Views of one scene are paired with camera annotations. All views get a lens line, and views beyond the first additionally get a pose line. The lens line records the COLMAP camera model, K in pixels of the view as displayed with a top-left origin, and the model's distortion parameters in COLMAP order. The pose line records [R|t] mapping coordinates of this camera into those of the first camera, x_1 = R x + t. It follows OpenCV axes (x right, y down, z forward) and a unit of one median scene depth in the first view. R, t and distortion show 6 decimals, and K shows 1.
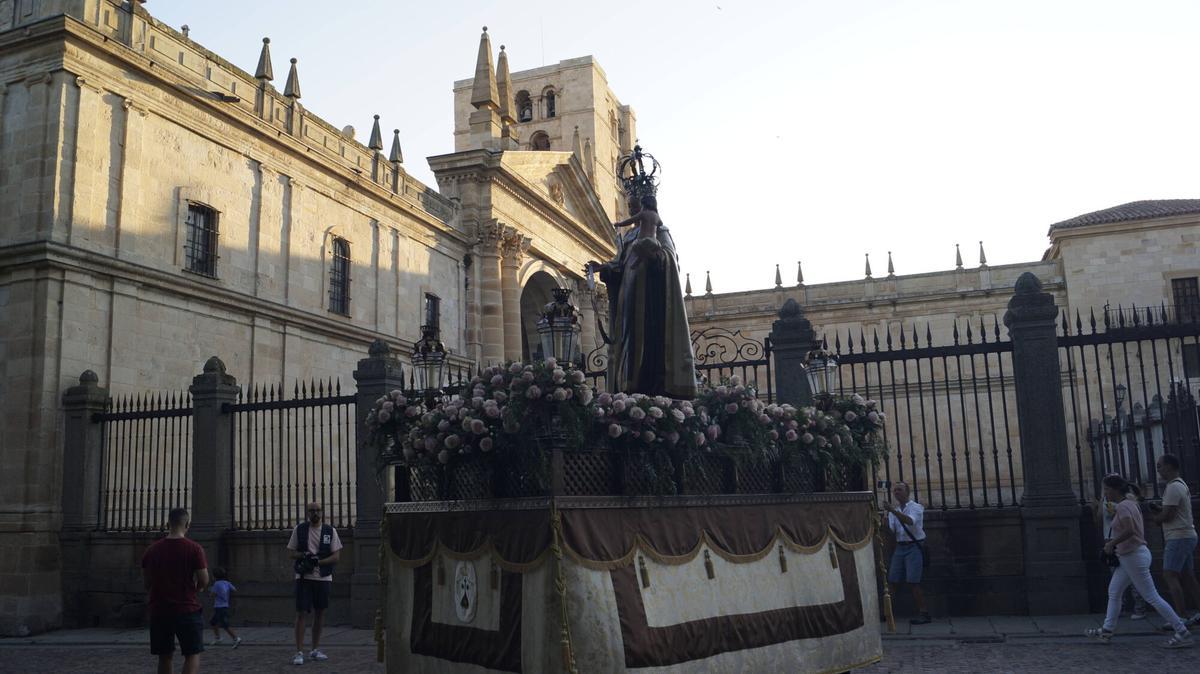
lens RADIAL K [[946.3, 0, 598.5], [0, 946.3, 346.1], [0, 0, 1]] dist [-0.082304, 0.007646]
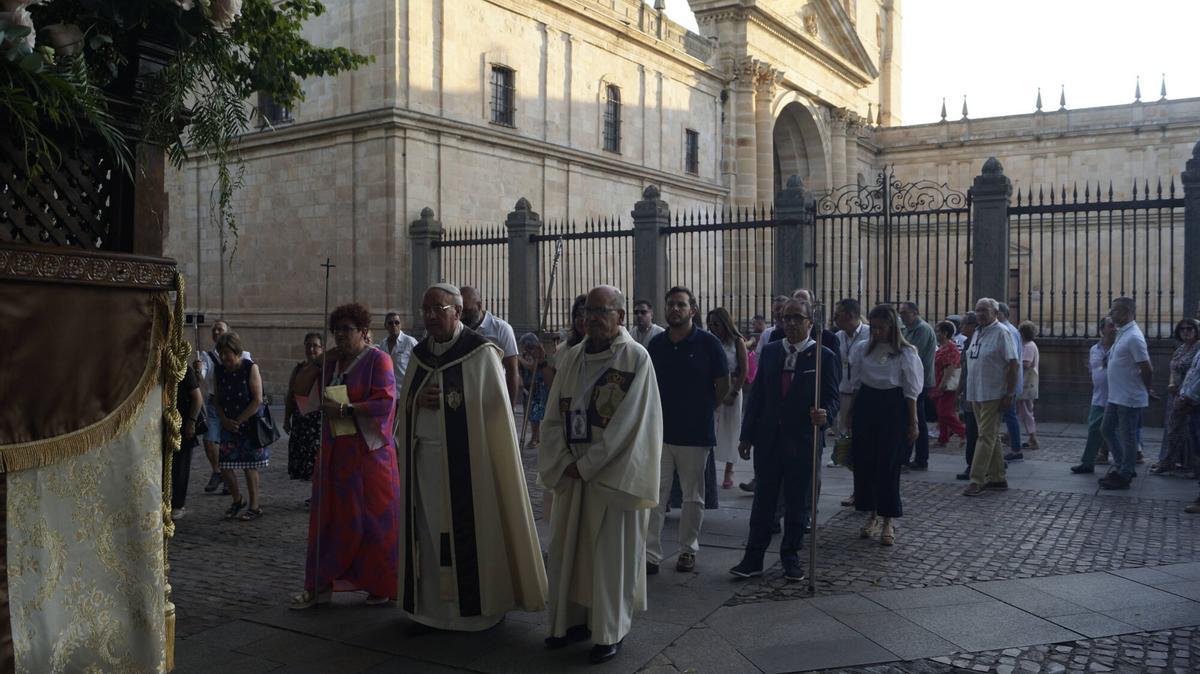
lens RADIAL K [[936.3, 0, 587.7], [0, 936.3, 338.6], [0, 0, 1]] dist [-0.087168, 0.015791]
pose [[0.960576, 0.043032, -0.274666, 0.022277], [0.009418, 0.982345, 0.186842, -0.024357], [0.277857, -0.182063, 0.943212, -0.142556]]
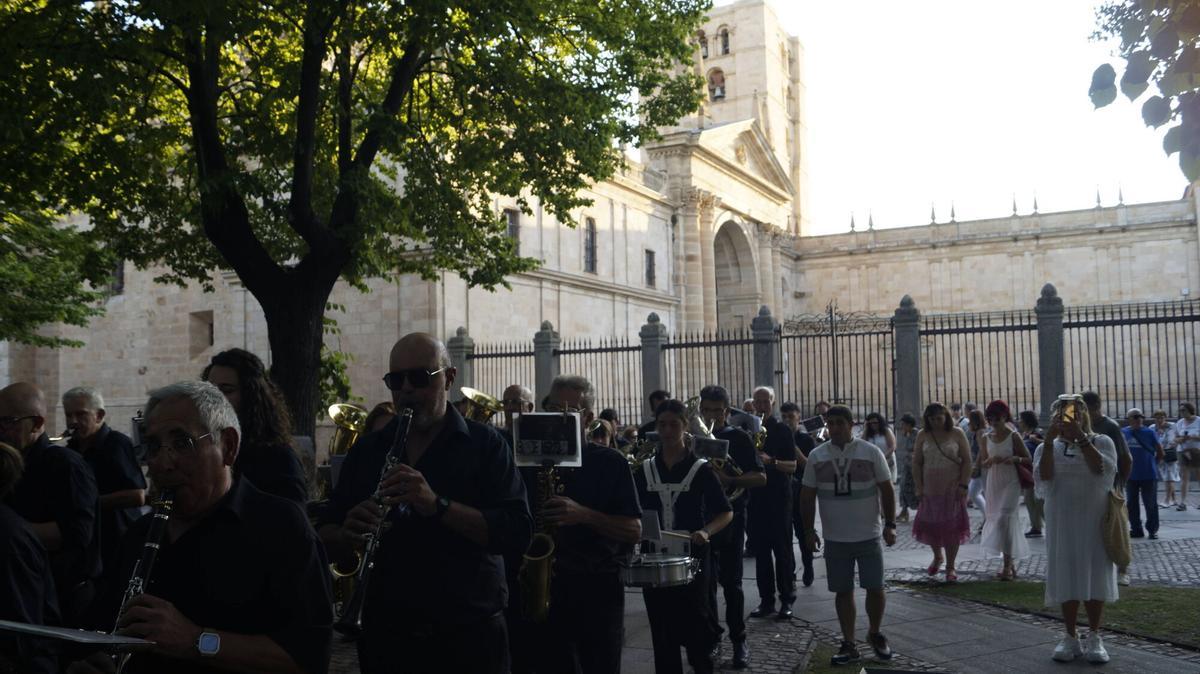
lens RADIAL K [[936.3, 0, 587.7], [0, 936.3, 338.6], [0, 0, 1]] dist [-0.087168, 0.015791]
pose [[0.982588, 0.003304, -0.185769, -0.024518], [0.014631, 0.995361, 0.095090, -0.072058], [0.185221, -0.096152, 0.977981, -0.379355]]
